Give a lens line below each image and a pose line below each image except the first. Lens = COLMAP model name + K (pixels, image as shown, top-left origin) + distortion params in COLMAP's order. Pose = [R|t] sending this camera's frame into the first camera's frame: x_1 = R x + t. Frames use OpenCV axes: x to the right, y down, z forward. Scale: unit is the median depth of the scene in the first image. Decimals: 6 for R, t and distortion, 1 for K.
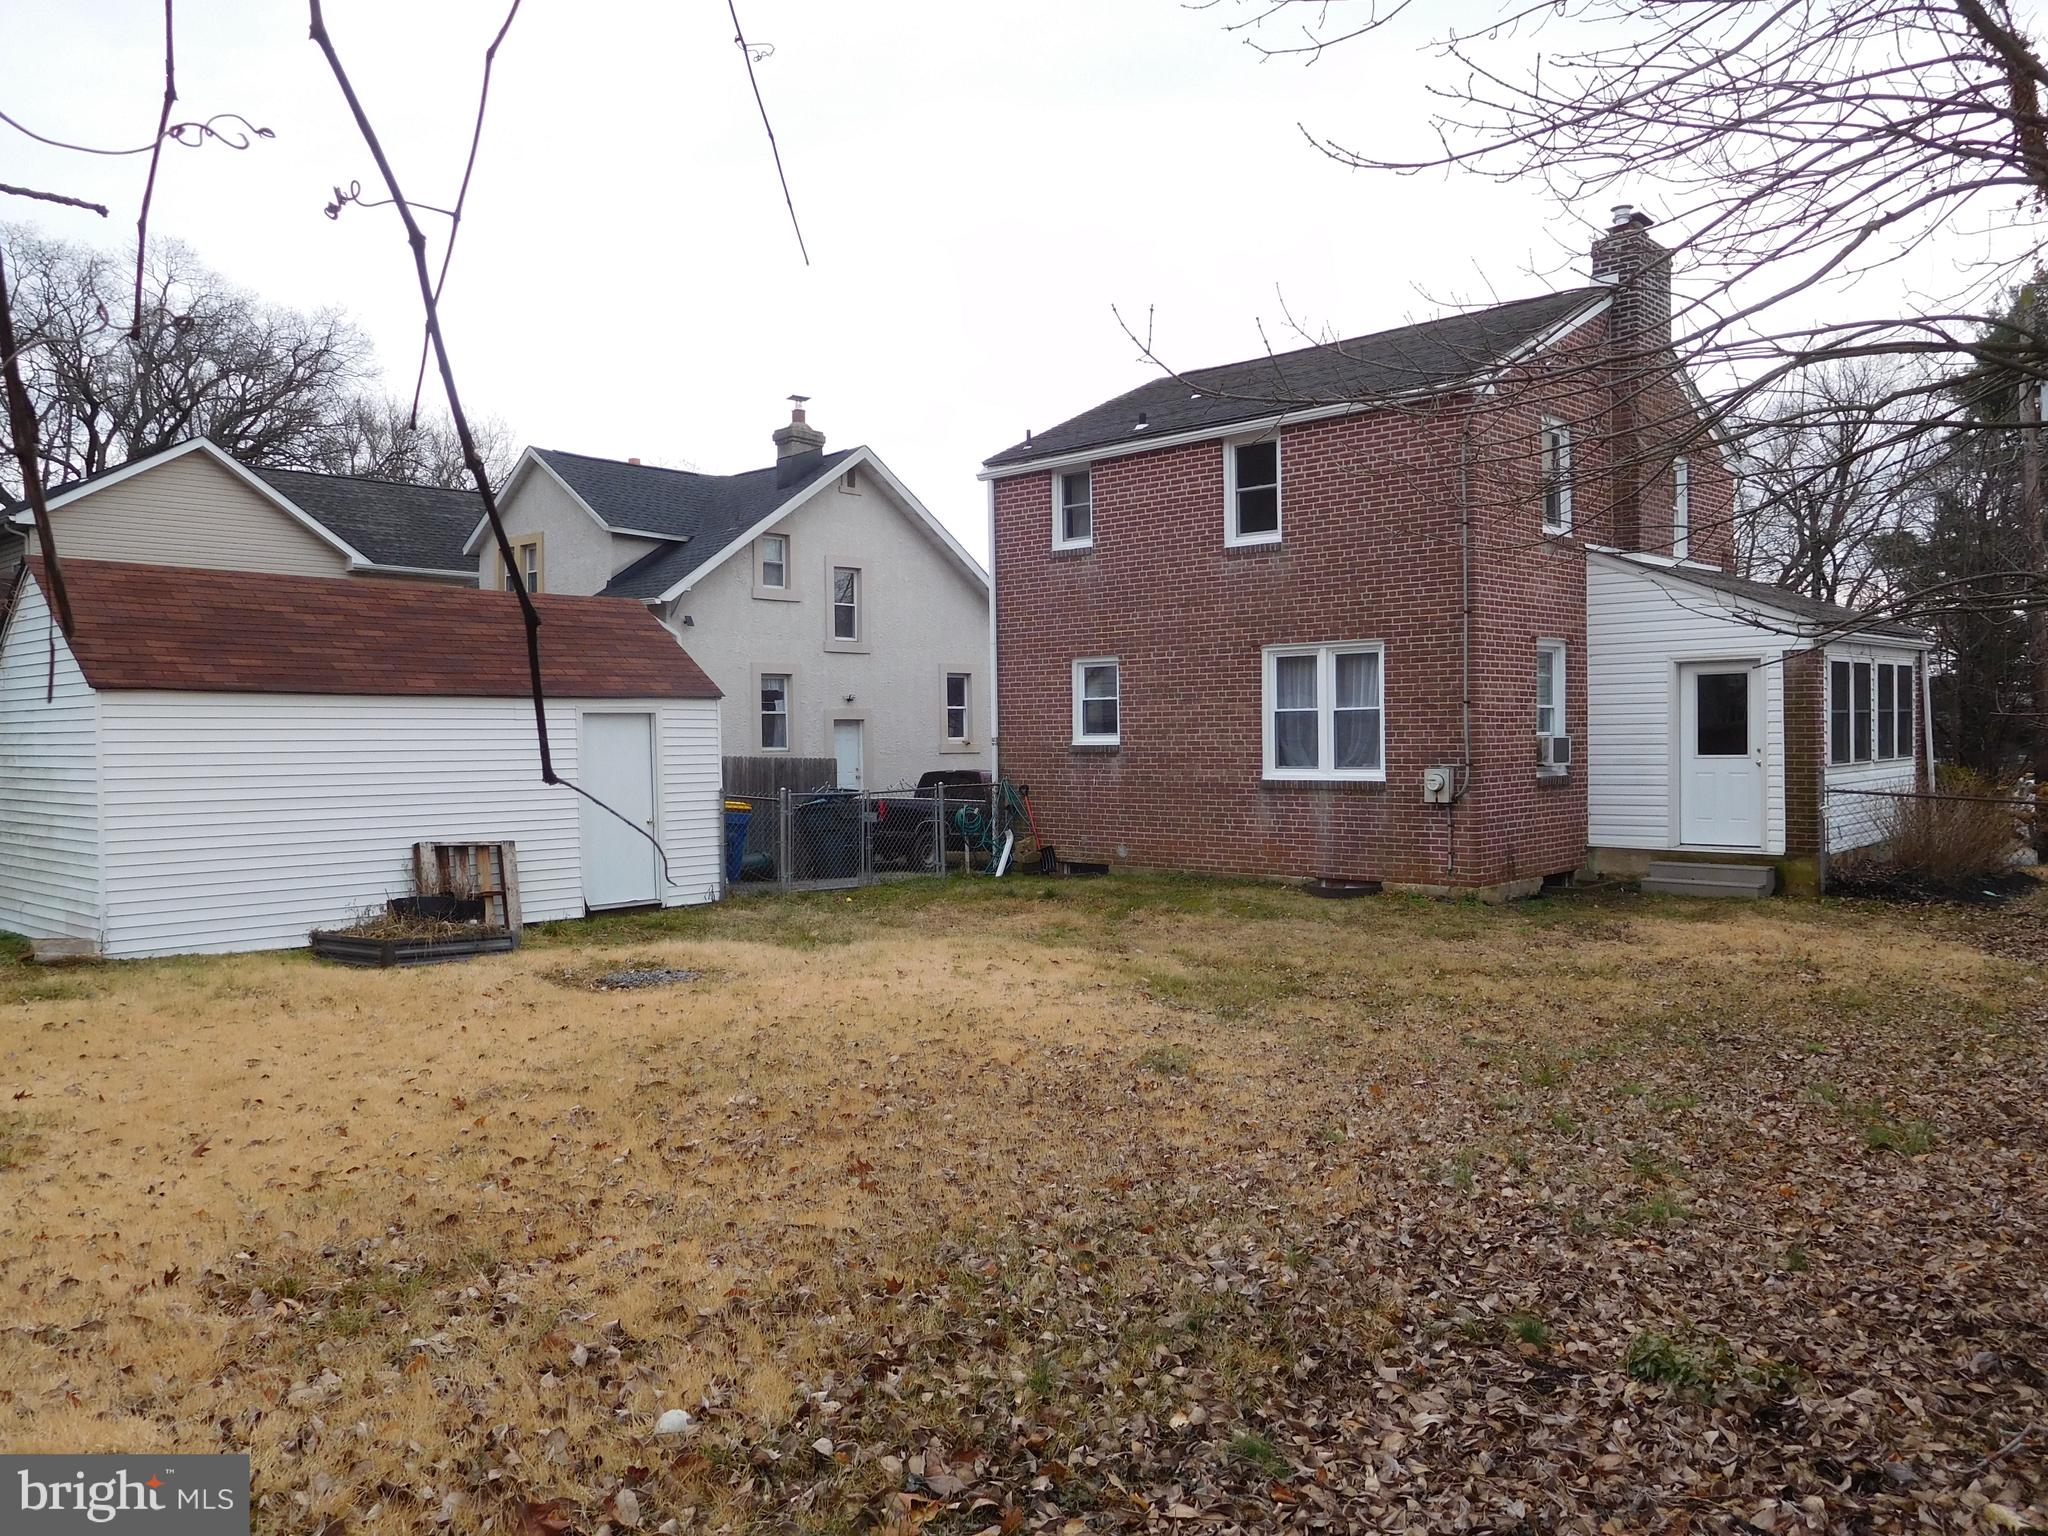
lens RADIAL K [[1539.8, 0, 1023.1], [0, 1539.8, 775.2], [0, 0, 1]] dist [-0.011800, 0.001781]
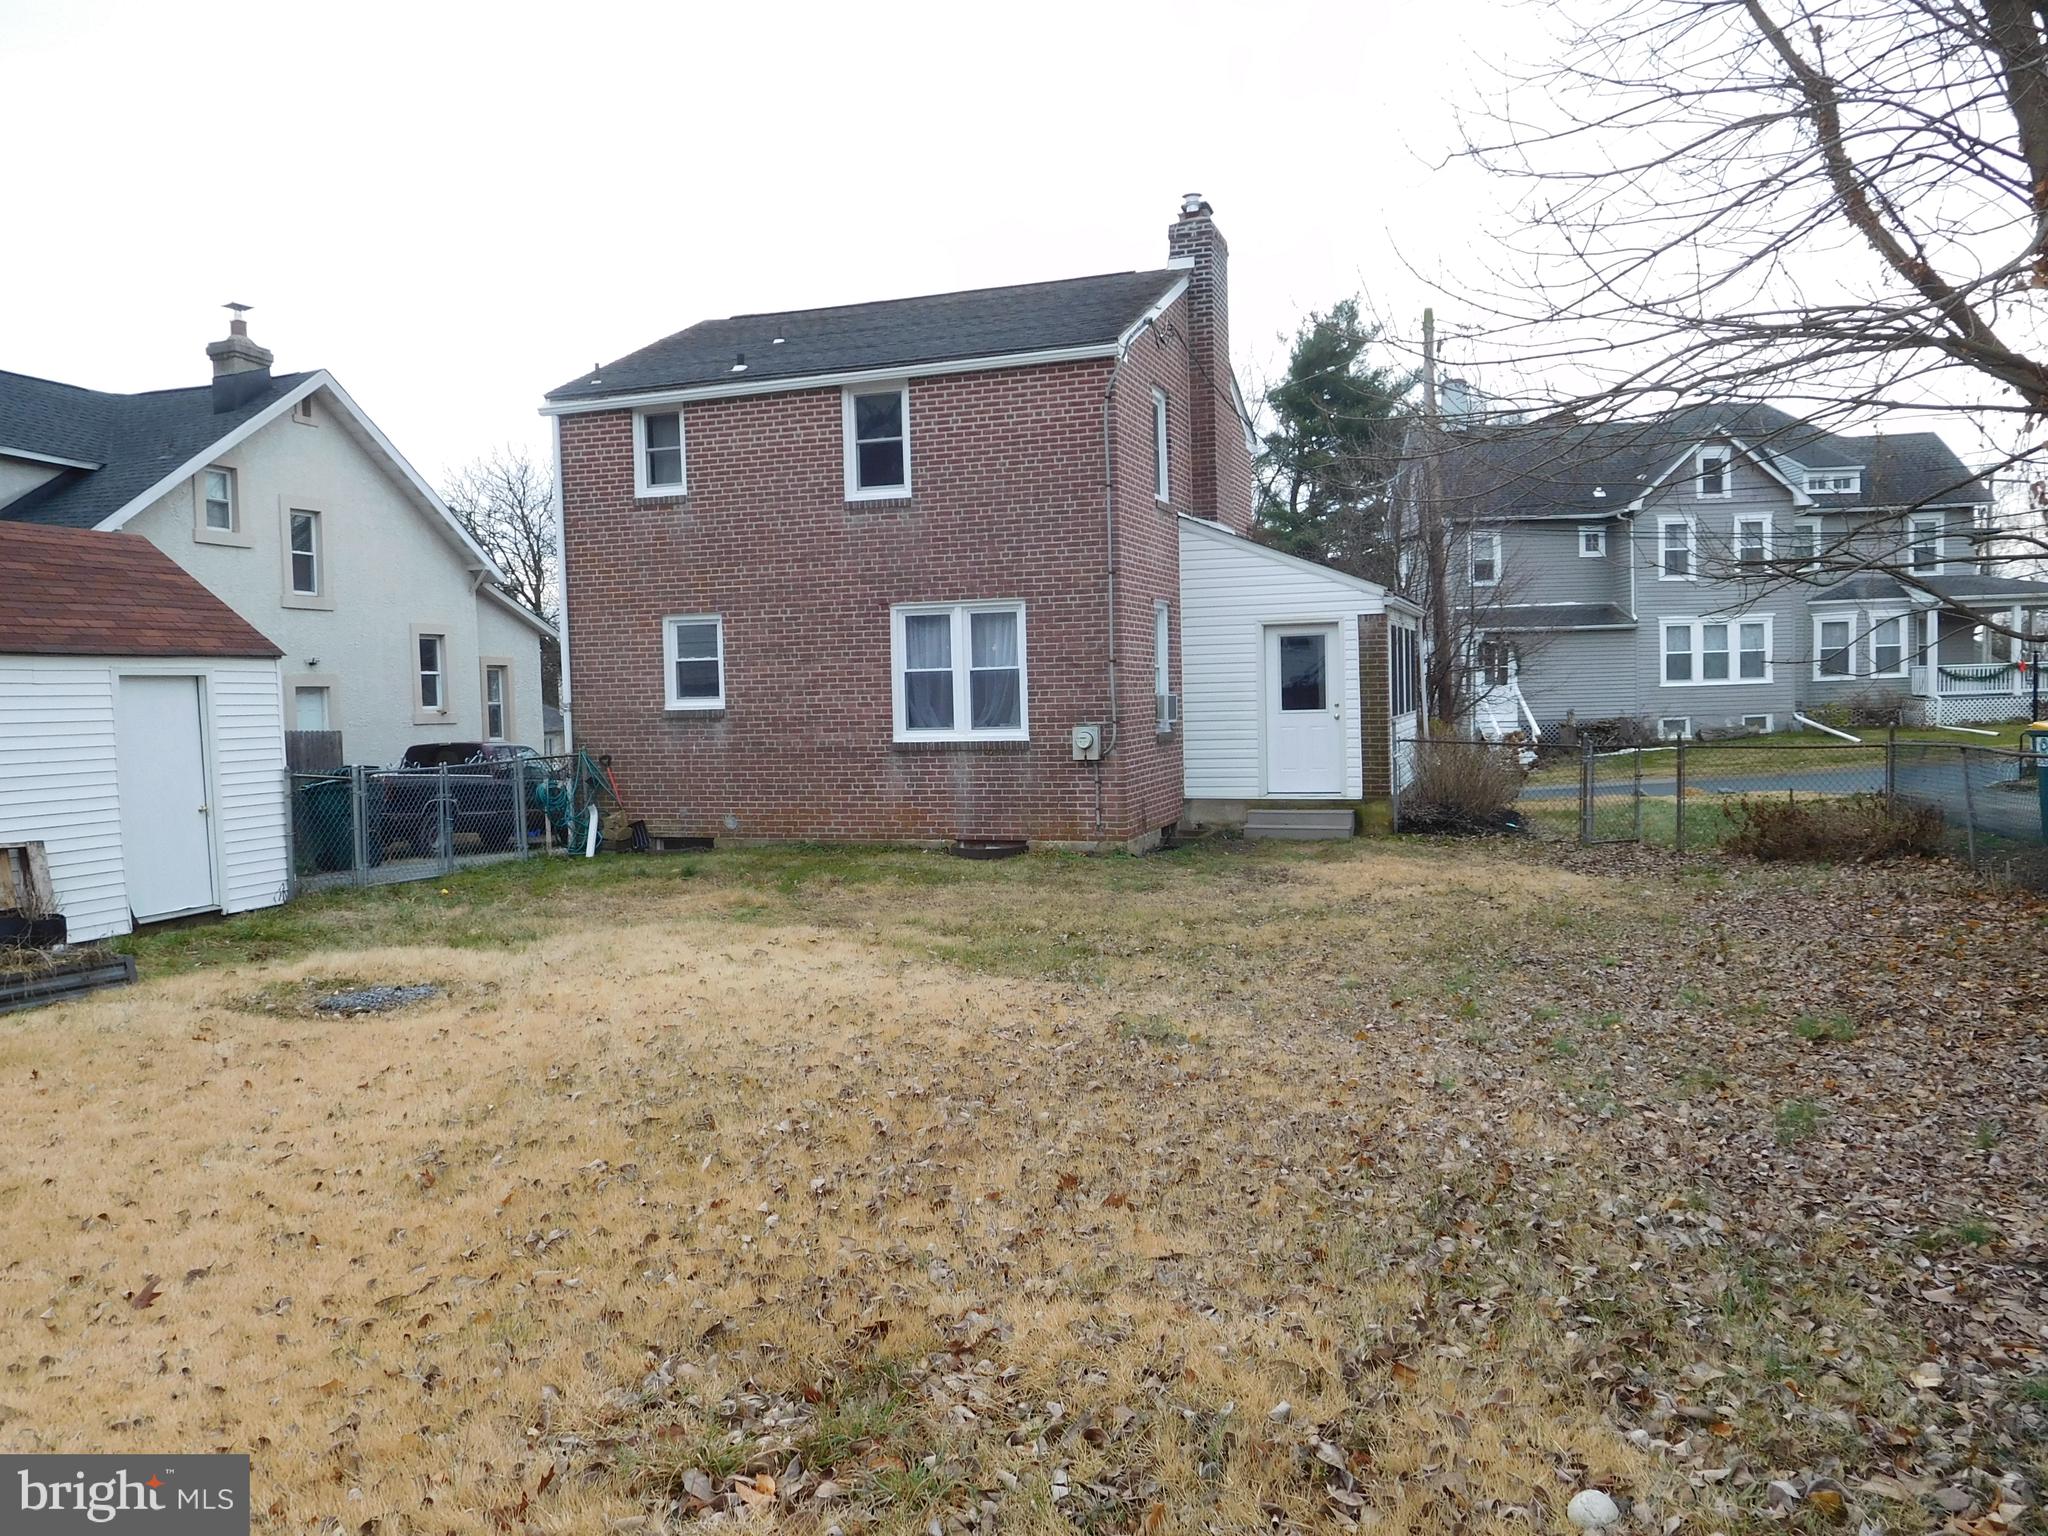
lens RADIAL K [[1539.8, 0, 1023.1], [0, 1539.8, 775.2], [0, 0, 1]] dist [-0.011800, 0.001781]
pose [[0.909389, -0.030949, 0.414793, -0.174932], [0.022801, 0.999438, 0.024583, 0.001736], [-0.415321, -0.012898, 0.909584, 0.082047]]
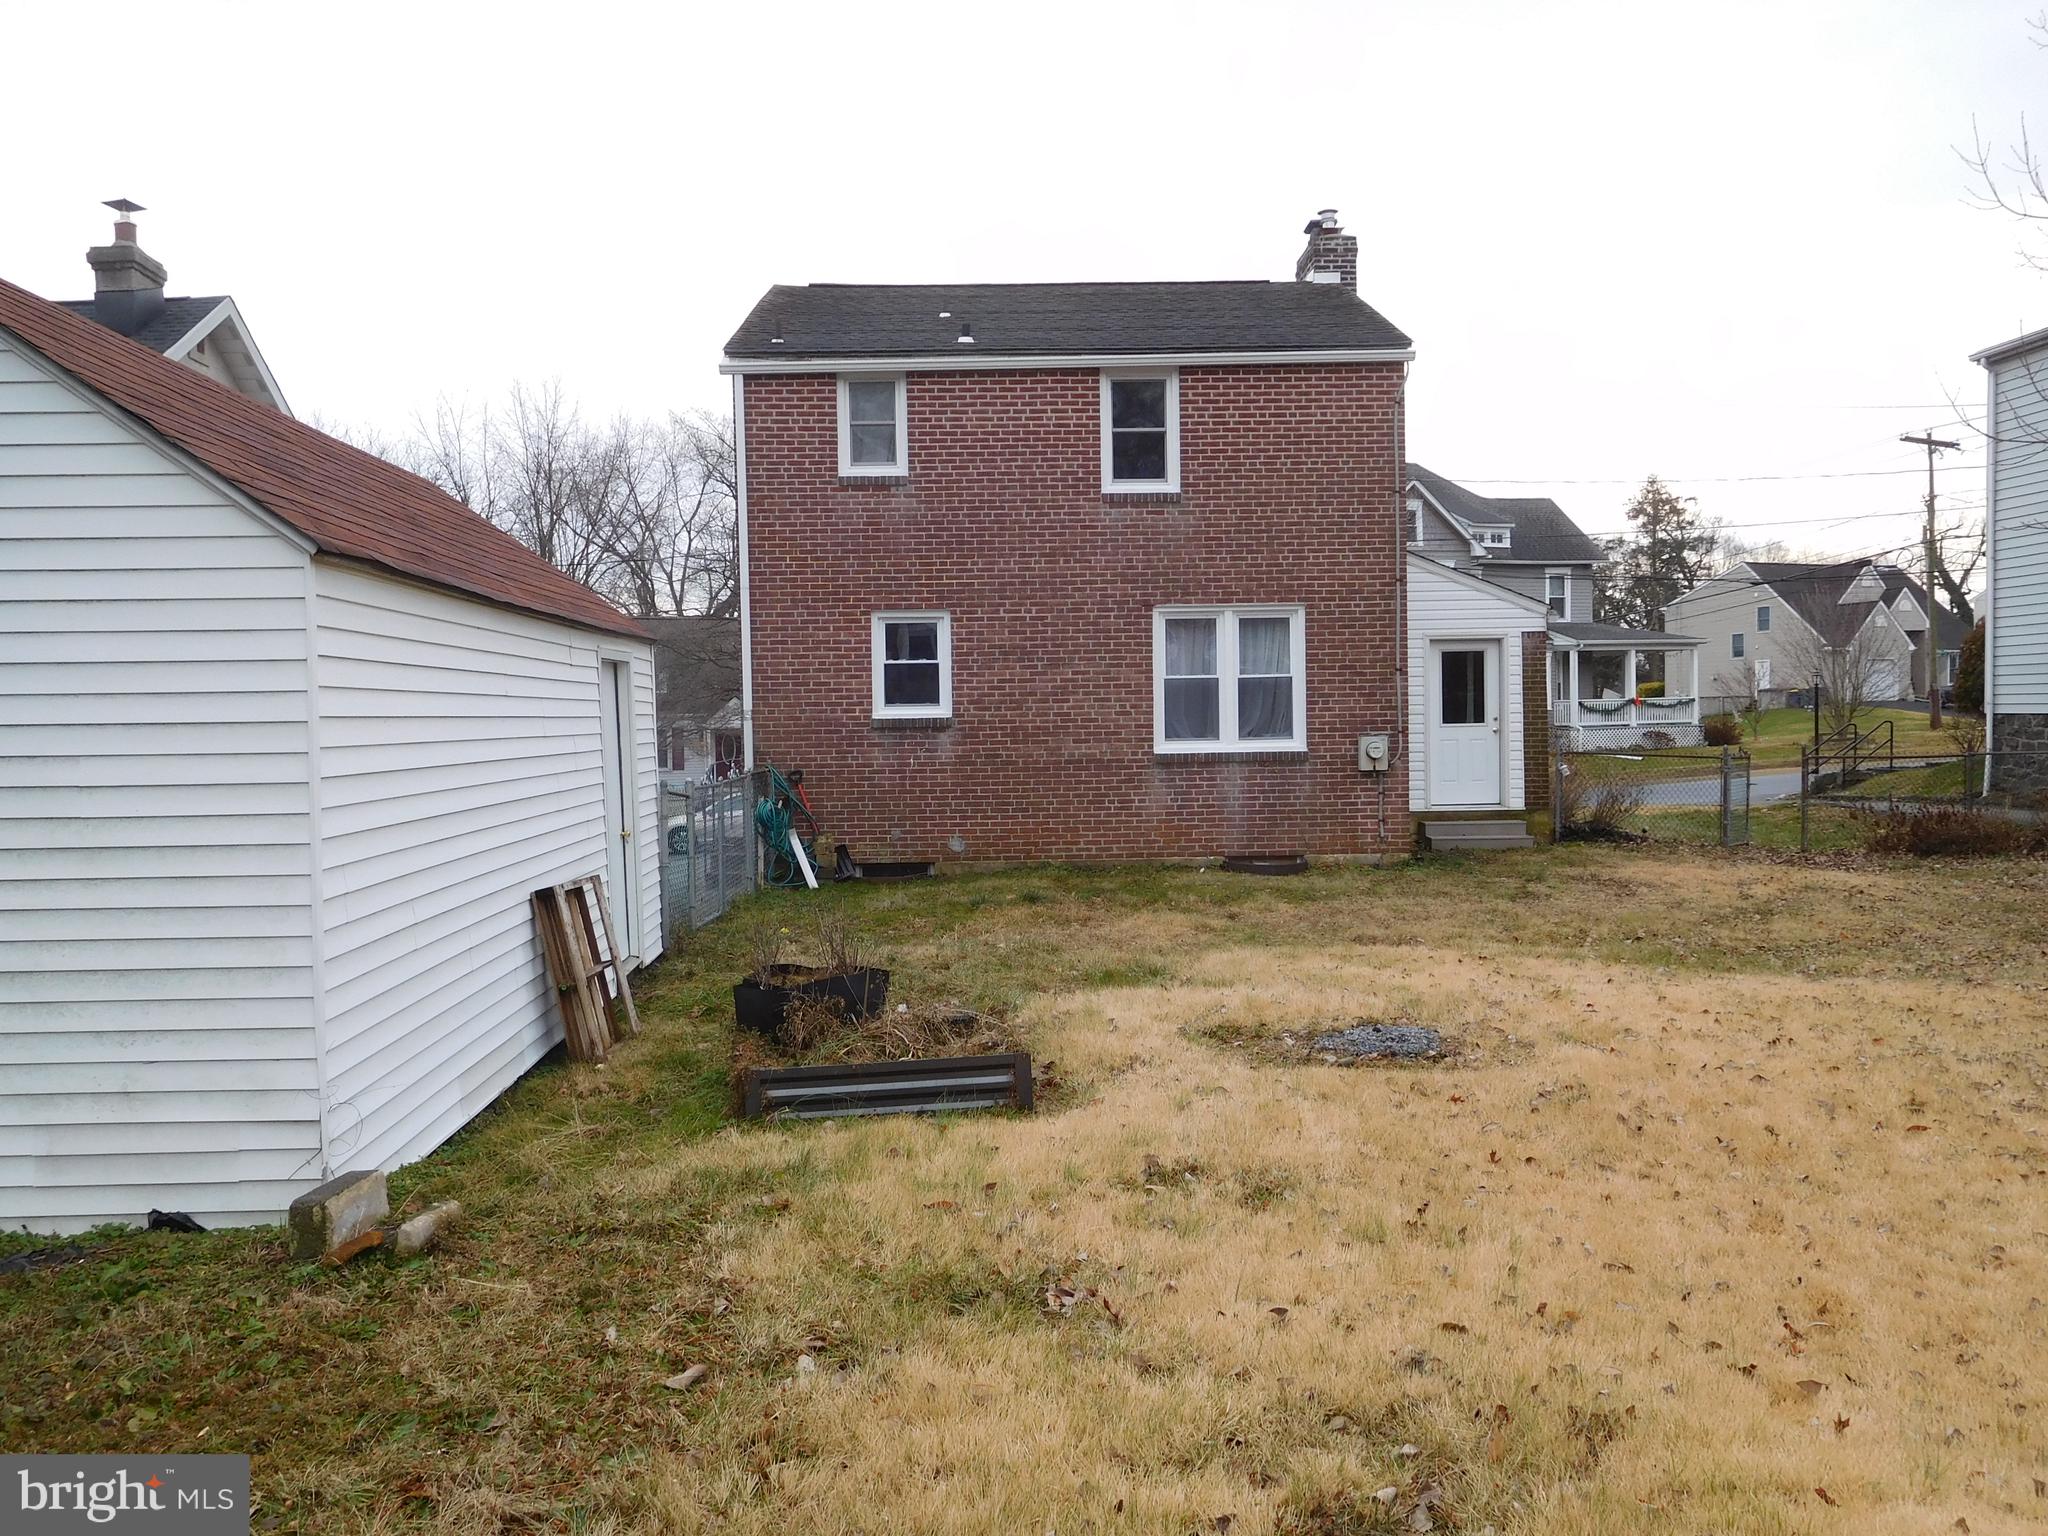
lens RADIAL K [[1536.6, 0, 1031.1], [0, 1536.6, 779.6], [0, 0, 1]] dist [-0.005863, 0.002306]
pose [[0.707679, -0.027453, 0.706000, -0.538036], [0.026070, 0.999579, 0.012737, 0.004846], [-0.706053, 0.009392, 0.708097, 0.413007]]
